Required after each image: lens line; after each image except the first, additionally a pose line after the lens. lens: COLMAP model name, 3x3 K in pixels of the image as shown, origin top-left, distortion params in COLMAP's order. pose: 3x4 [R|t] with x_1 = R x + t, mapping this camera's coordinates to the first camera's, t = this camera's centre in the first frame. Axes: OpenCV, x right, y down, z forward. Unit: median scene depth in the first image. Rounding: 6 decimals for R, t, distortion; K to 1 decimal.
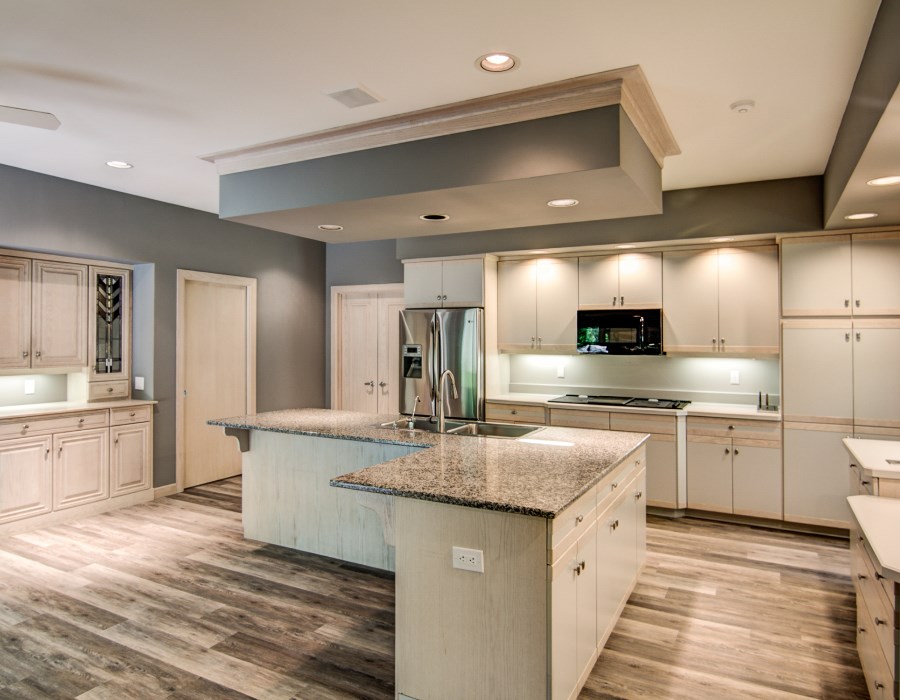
lens RADIAL K [[585.8, 0, 448.3], [0, 585.8, 322.5], [0, 0, 1]] dist [-0.008474, -0.003678]
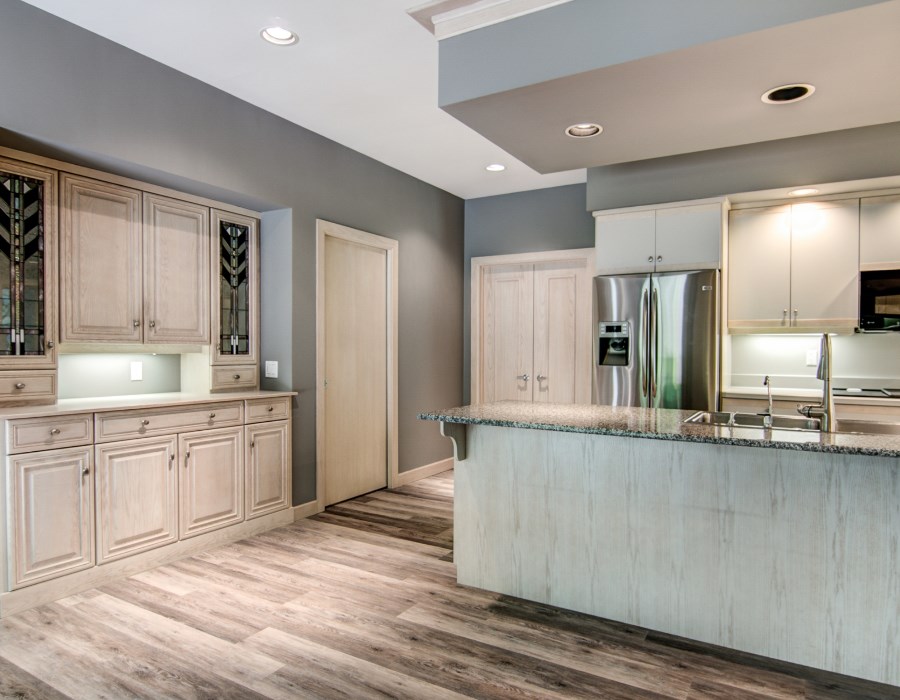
lens RADIAL K [[588.3, 0, 450.0], [0, 588.3, 350.0], [0, 0, 1]] dist [-0.001799, -0.002831]
pose [[0.998892, 0.000615, -0.047057, -0.286946], [0.000784, 0.999558, 0.029719, 0.062424], [0.047055, -0.029723, 0.998450, 0.274195]]
